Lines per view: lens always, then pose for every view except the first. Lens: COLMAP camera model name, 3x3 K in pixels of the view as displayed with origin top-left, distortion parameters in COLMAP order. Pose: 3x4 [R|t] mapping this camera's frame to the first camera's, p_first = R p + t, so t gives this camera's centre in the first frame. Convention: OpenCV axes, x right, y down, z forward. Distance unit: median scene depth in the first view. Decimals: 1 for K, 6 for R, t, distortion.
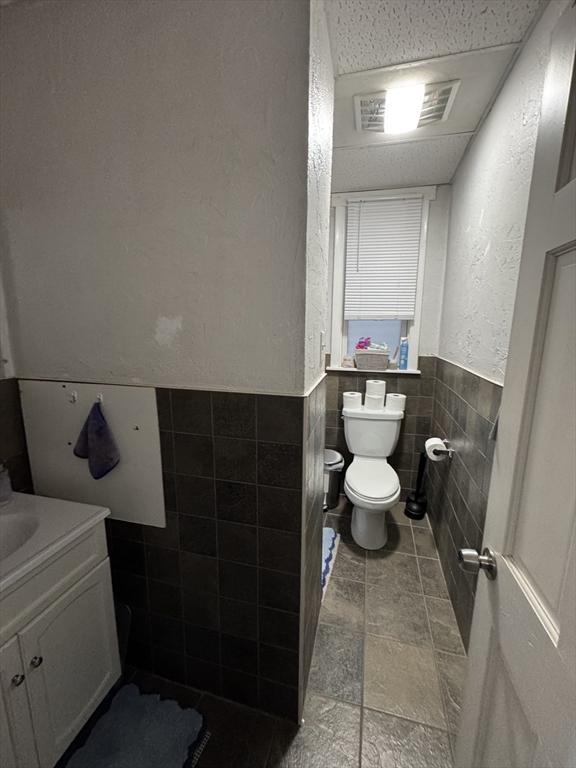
lens RADIAL K [[310.4, 0, 295.3], [0, 310.4, 382.3], [0, 0, 1]] dist [-0.002147, 0.000161]
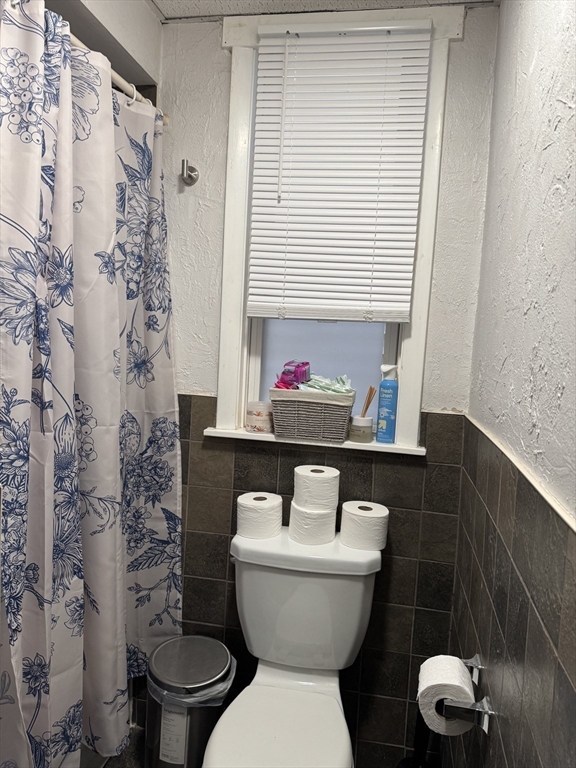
lens RADIAL K [[547.4, 0, 284.9], [0, 547.4, 385.4], [0, 0, 1]] dist [0.043904, -0.019909]
pose [[0.997793, 0.040720, 0.052451, 0.176272], [-0.035523, 0.994703, -0.096461, -0.042367], [-0.056101, 0.094385, 0.993954, 0.286955]]
